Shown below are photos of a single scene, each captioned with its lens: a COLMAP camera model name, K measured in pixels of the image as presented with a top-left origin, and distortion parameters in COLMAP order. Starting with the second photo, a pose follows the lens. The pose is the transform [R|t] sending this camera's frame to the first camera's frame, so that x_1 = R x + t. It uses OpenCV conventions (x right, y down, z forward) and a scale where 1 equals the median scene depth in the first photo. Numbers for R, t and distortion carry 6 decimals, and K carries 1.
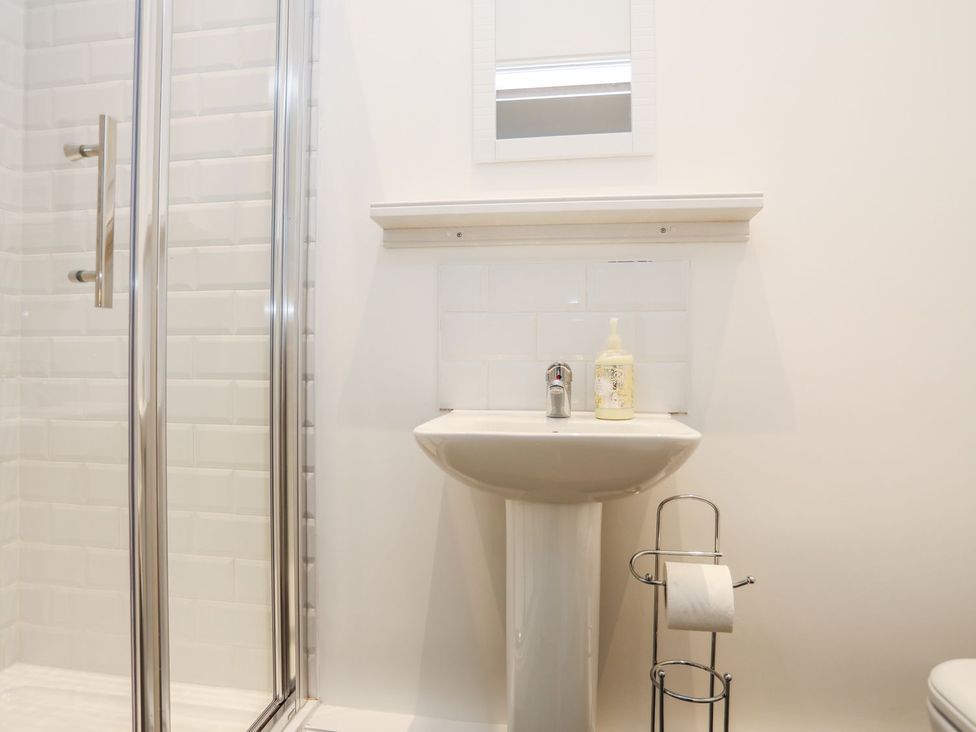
lens RADIAL K [[551.2, 0, 484.7], [0, 551.2, 368.0], [0, 0, 1]] dist [-0.047759, 0.033922]
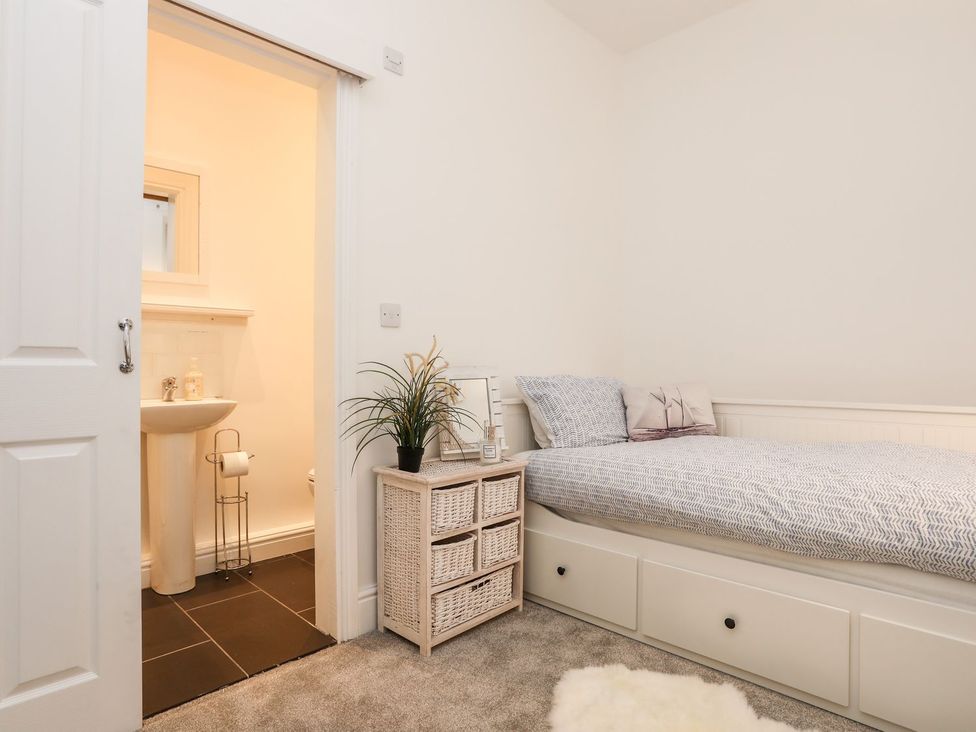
lens RADIAL K [[551.2, 0, 484.7], [0, 551.2, 368.0], [0, 0, 1]] dist [-0.047759, 0.033922]
pose [[0.606272, -0.009935, 0.795196, -0.870600], [0.024772, 0.999673, -0.006397, -0.000207], [-0.794872, 0.023577, 0.606319, -1.407405]]
